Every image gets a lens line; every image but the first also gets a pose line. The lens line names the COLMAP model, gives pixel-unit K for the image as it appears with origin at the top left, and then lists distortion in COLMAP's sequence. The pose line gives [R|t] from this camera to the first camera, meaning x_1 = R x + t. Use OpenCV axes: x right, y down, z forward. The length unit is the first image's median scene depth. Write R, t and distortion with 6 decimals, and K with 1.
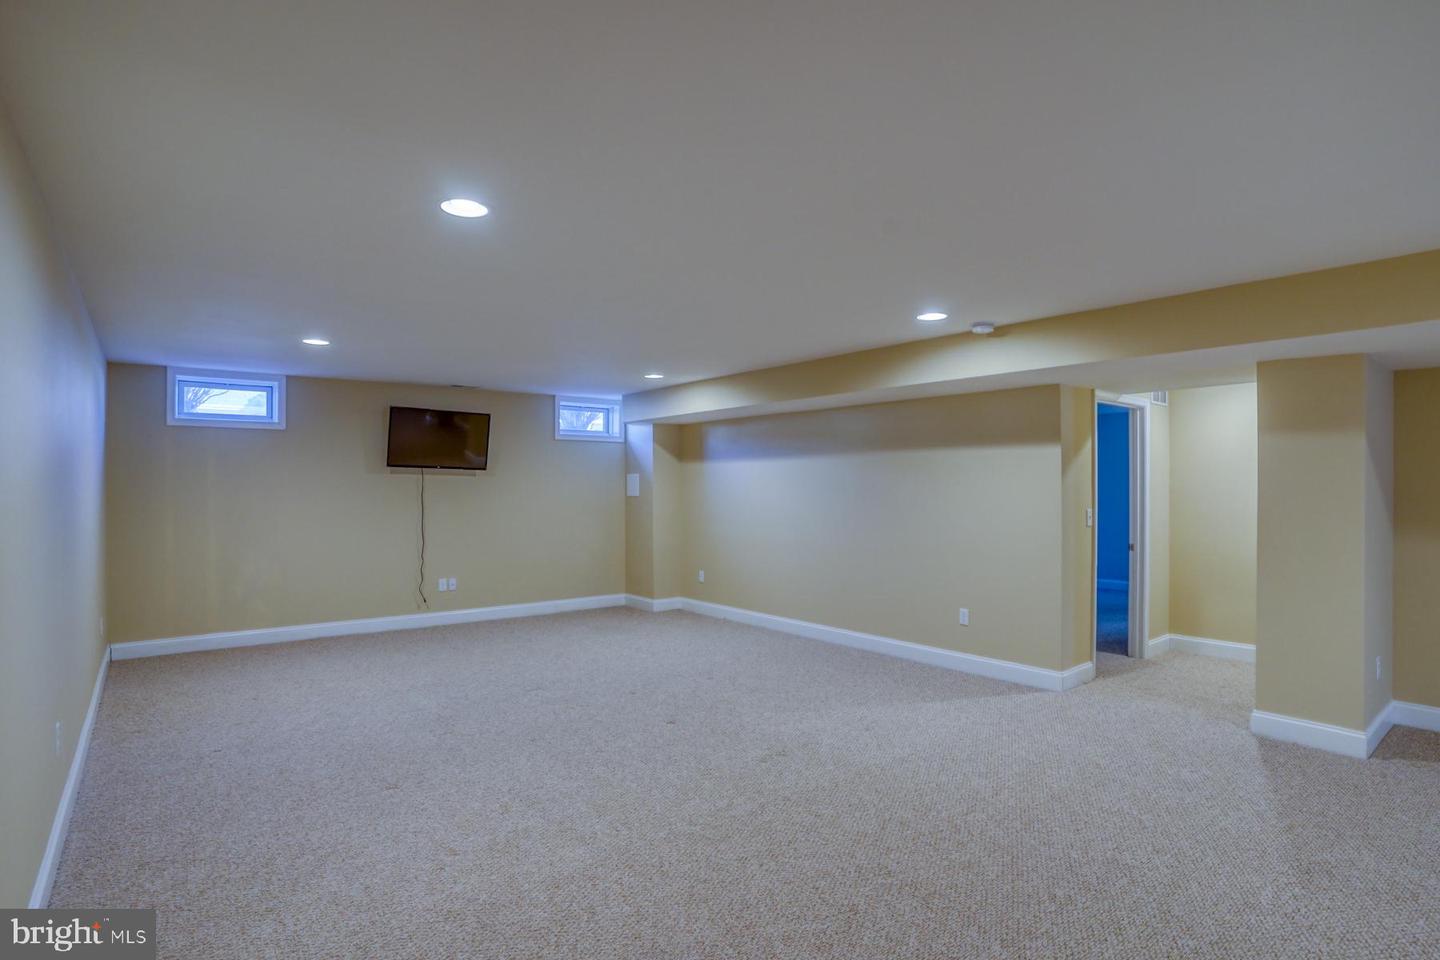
lens RADIAL K [[772.5, 0, 720.0], [0, 772.5, 480.0], [0, 0, 1]] dist [-0.005731, -0.000713]
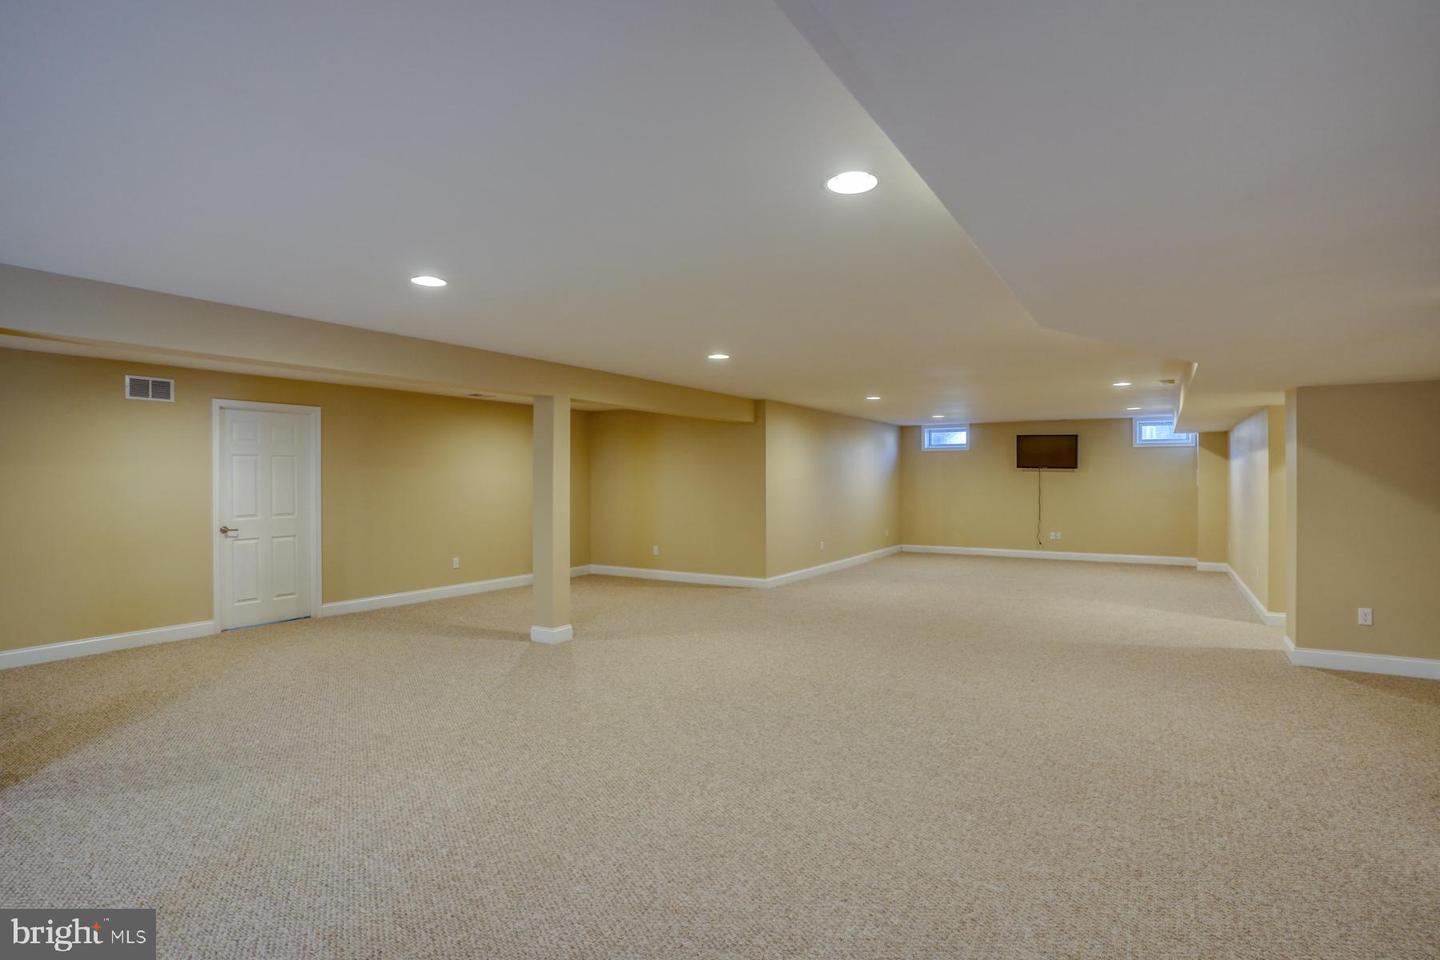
lens RADIAL K [[724.7, 0, 722.0], [0, 724.7, 474.5], [0, 0, 1]] dist [-0.070185, 0.037616]
pose [[0.352426, -0.005233, -0.935825, 0.870881], [0.007257, 0.999970, -0.002858, -0.001296], [0.935812, -0.005784, 0.352453, -0.247986]]
